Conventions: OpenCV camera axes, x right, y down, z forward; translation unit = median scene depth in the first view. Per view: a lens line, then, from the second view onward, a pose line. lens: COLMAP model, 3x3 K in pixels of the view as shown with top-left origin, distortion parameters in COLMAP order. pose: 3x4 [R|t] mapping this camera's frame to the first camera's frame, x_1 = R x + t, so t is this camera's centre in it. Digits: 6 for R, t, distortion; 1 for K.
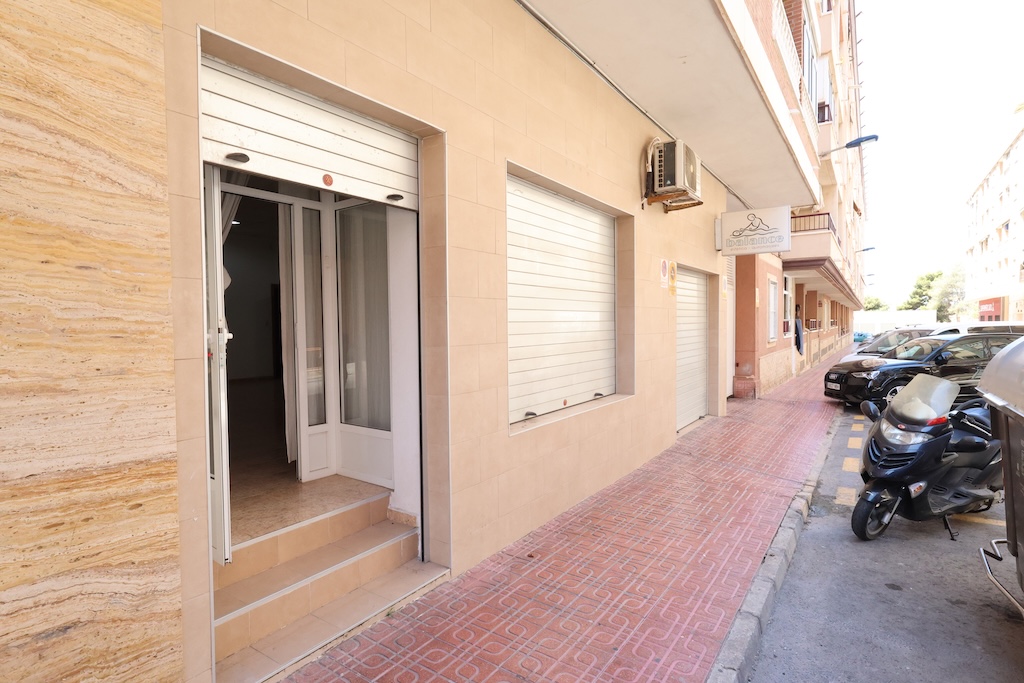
lens RADIAL K [[530.3, 0, 513.0], [0, 530.3, 342.1], [0, 0, 1]] dist [0.001050, 0.000049]
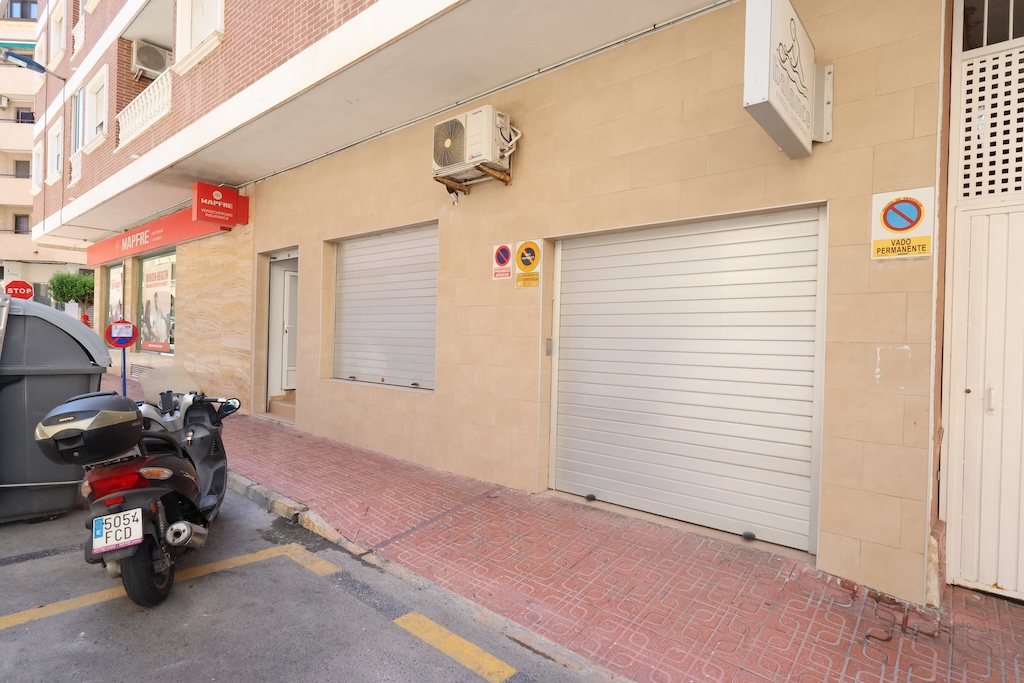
lens RADIAL K [[530.3, 0, 513.6], [0, 530.3, 340.9], [0, 0, 1]] dist [0.001050, 0.000049]
pose [[-0.104078, 0.011737, -0.994500, 1.436246], [-0.057994, 0.998157, 0.017849, -0.033048], [0.992877, 0.059533, -0.103206, 1.467738]]
